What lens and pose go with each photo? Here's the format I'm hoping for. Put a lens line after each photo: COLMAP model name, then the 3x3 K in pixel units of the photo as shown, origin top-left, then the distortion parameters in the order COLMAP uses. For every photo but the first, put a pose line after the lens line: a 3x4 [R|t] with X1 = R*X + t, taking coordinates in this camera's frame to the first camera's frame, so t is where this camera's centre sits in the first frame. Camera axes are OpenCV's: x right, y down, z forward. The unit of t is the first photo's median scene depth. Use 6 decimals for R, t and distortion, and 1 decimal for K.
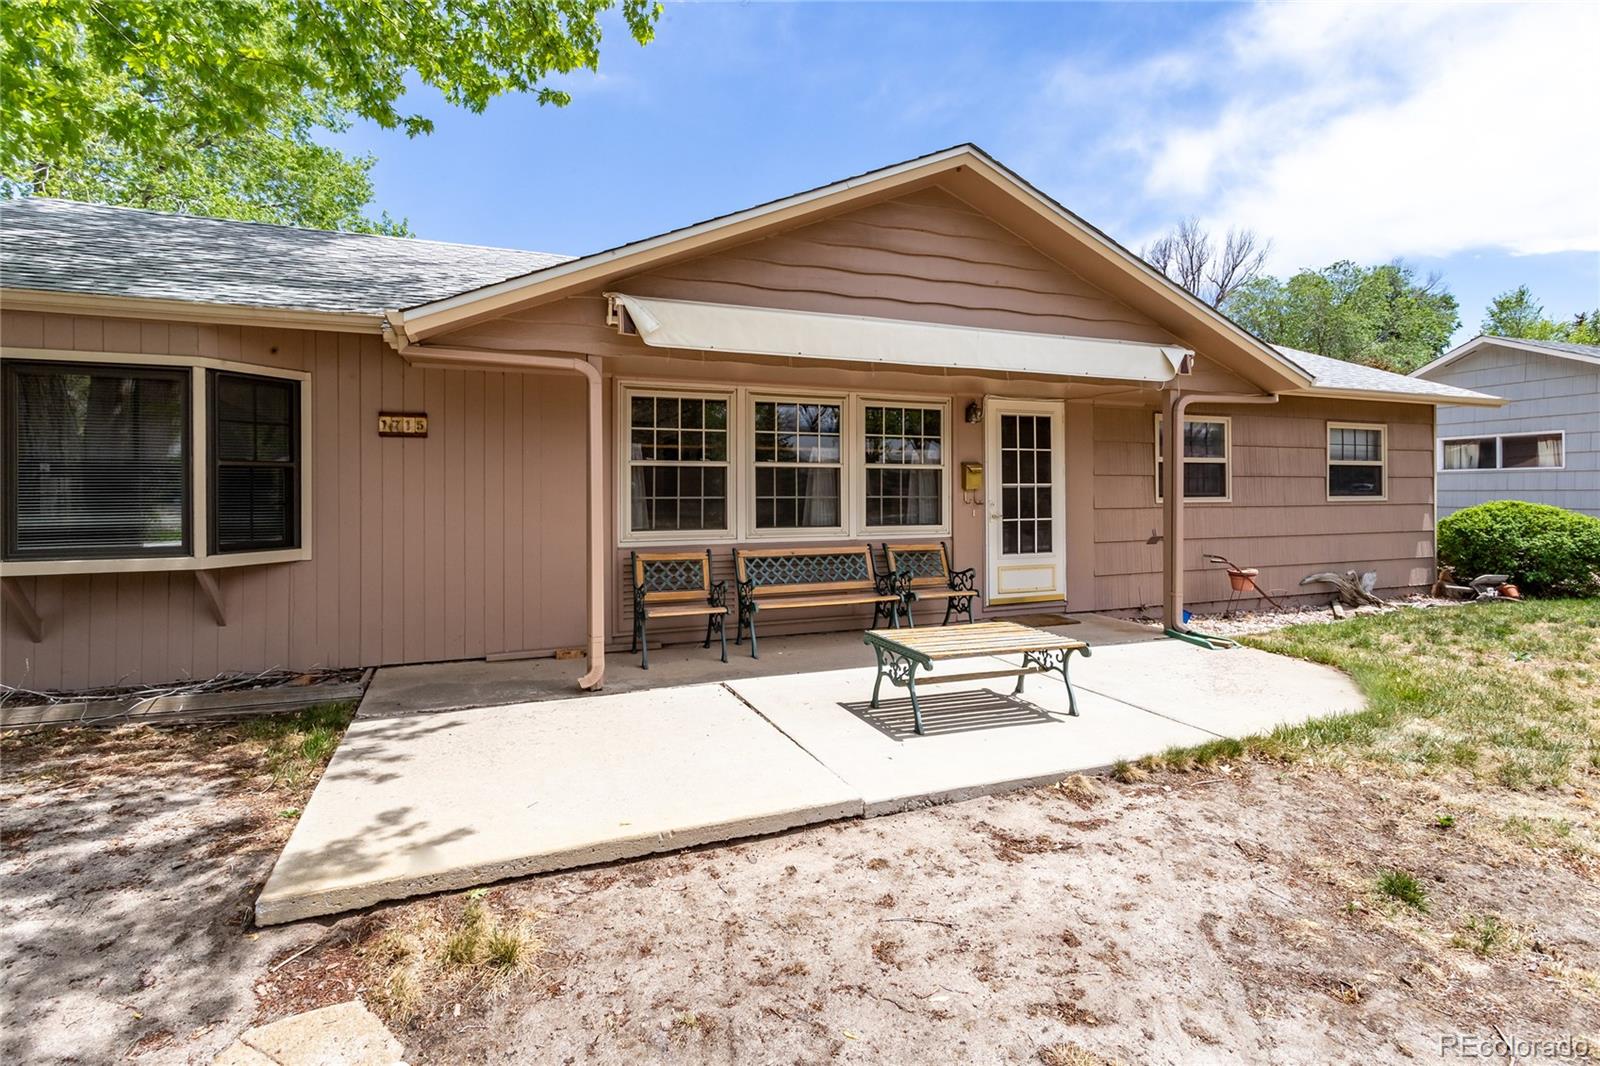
lens RADIAL K [[734.3, 0, 765.8], [0, 734.3, 498.7], [0, 0, 1]] dist [0.001093, -0.000202]
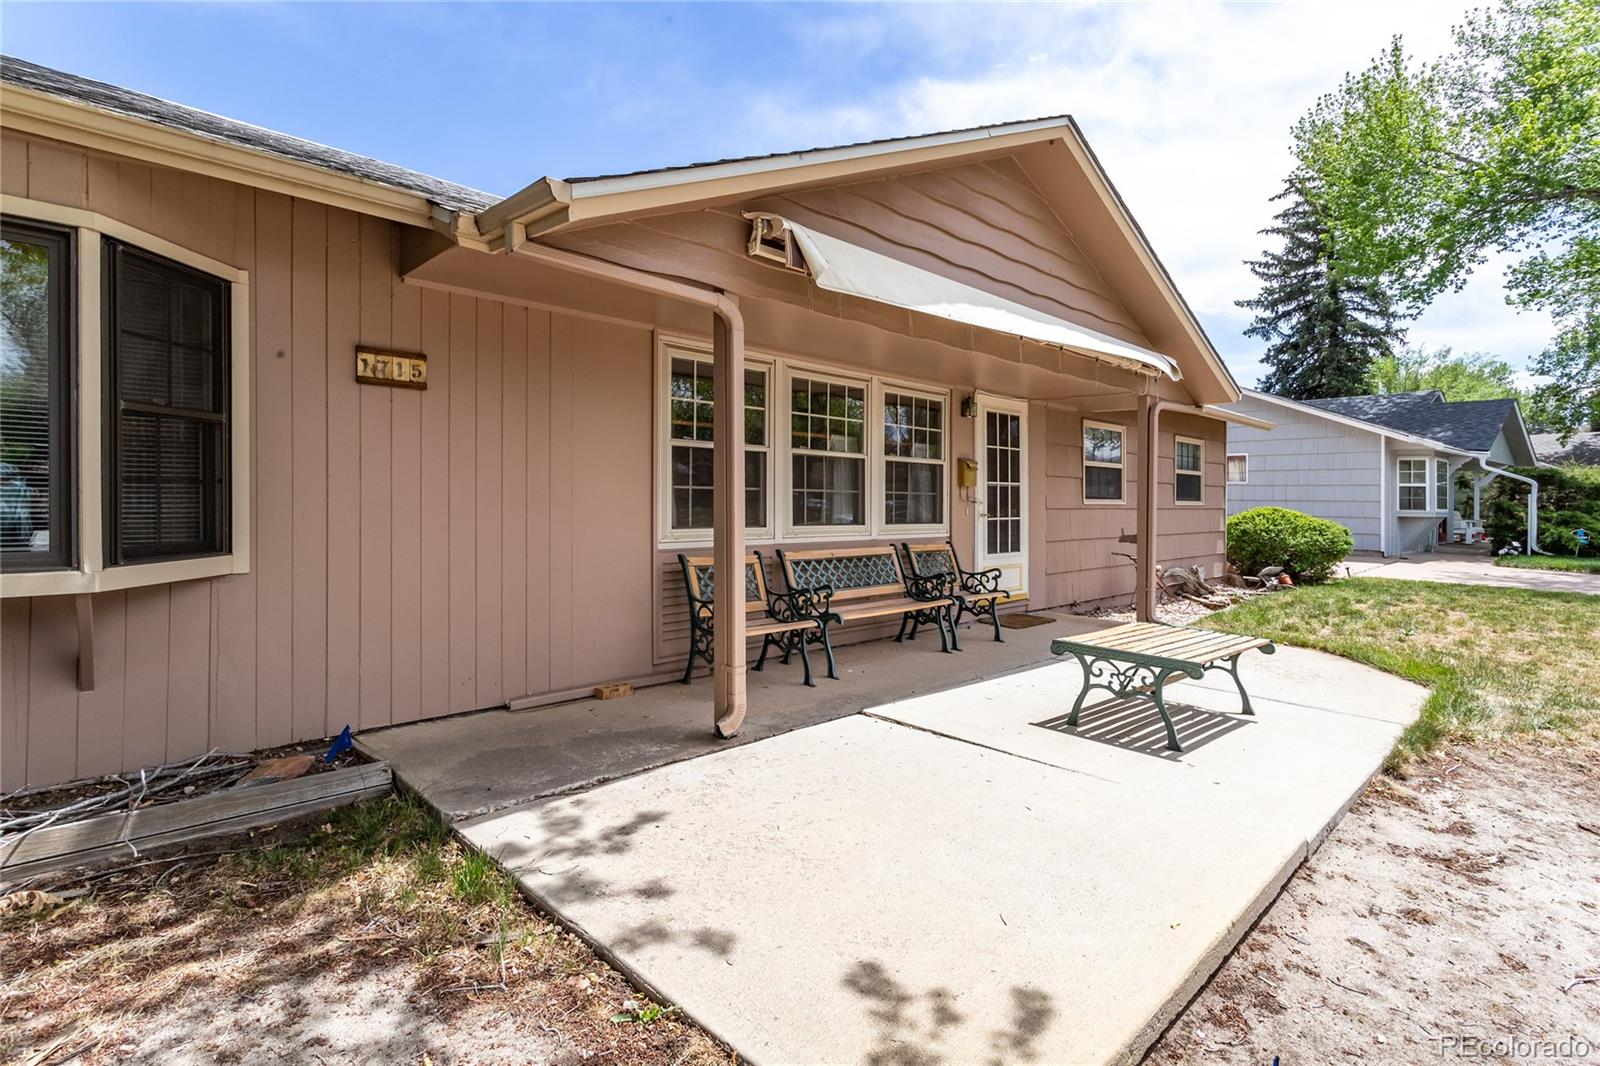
lens RADIAL K [[757.7, 0, 797.3], [0, 757.7, 507.8], [0, 0, 1]] dist [0.003272, 0.000220]
pose [[0.930572, 0.010317, 0.365964, -0.313915], [-0.012948, 0.999905, 0.004737, 0.014204], [-0.365881, -0.009146, 0.930617, 0.173518]]
